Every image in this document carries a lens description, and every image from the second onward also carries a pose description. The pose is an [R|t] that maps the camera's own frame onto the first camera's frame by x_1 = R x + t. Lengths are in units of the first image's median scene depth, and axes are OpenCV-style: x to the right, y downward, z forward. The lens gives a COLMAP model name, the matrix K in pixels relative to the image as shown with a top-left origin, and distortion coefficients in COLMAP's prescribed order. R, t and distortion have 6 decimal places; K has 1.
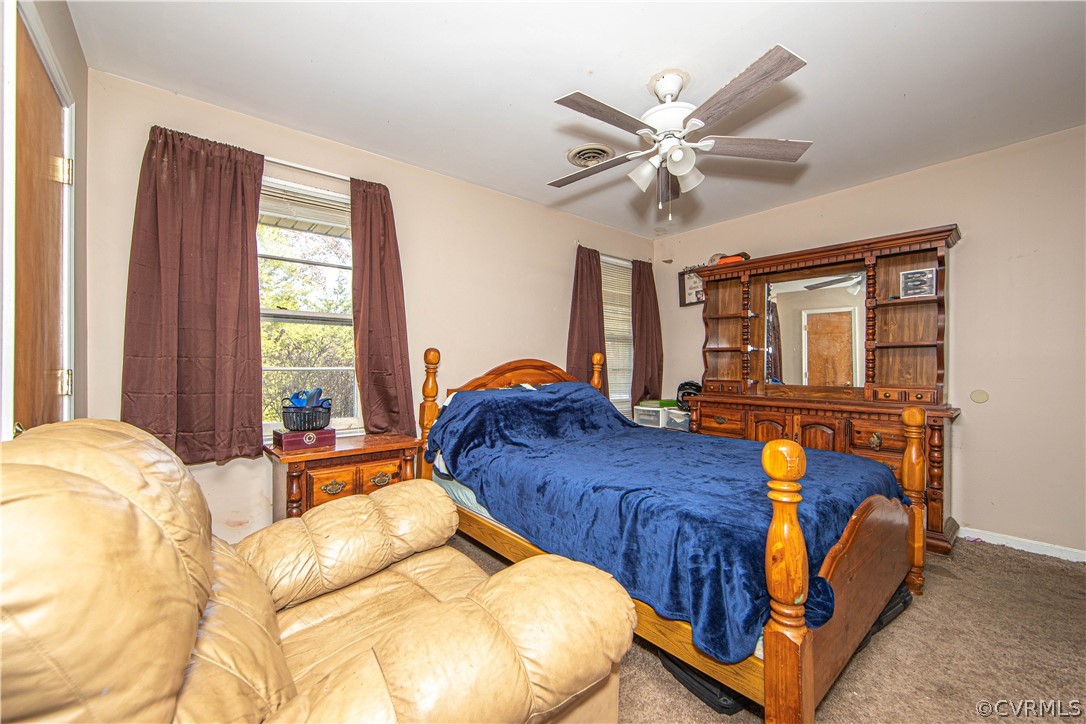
lens RADIAL K [[432.0, 0, 541.6], [0, 432.0, 364.3], [0, 0, 1]] dist [0.000930, 0.001516]
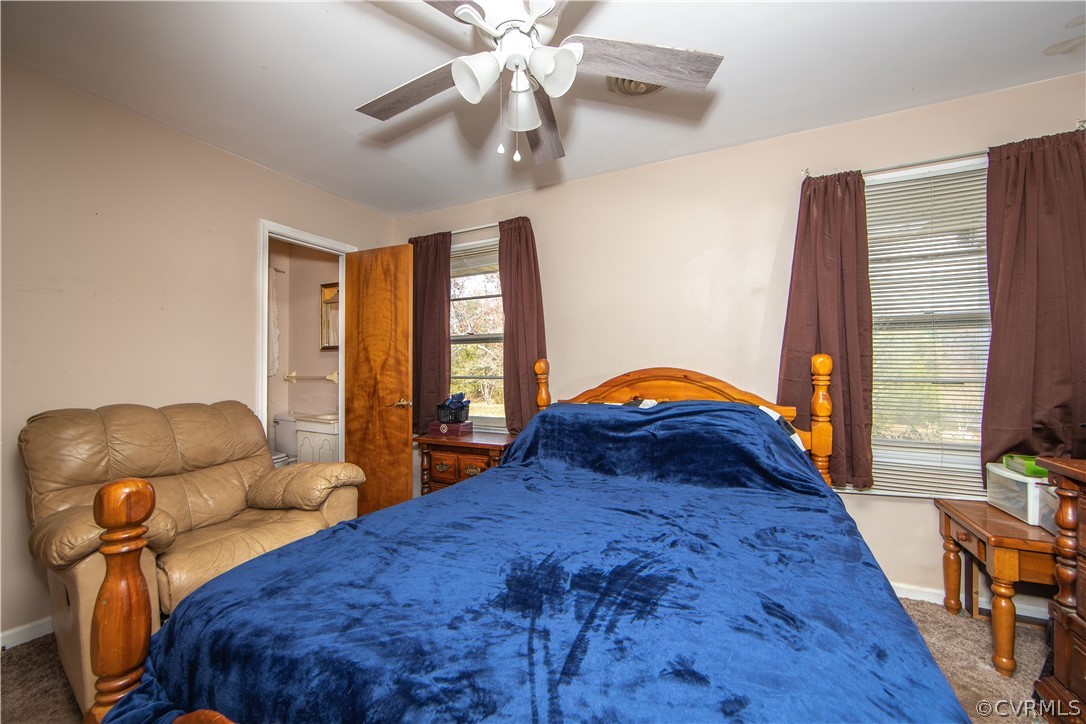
lens RADIAL K [[432.0, 0, 540.7], [0, 432.0, 361.0], [0, 0, 1]] dist [0.000930, 0.001516]
pose [[0.408058, -0.016051, -0.912815, 0.722292], [0.011336, 0.999857, -0.012514, -0.019877], [0.912885, -0.005242, 0.408182, 0.603927]]
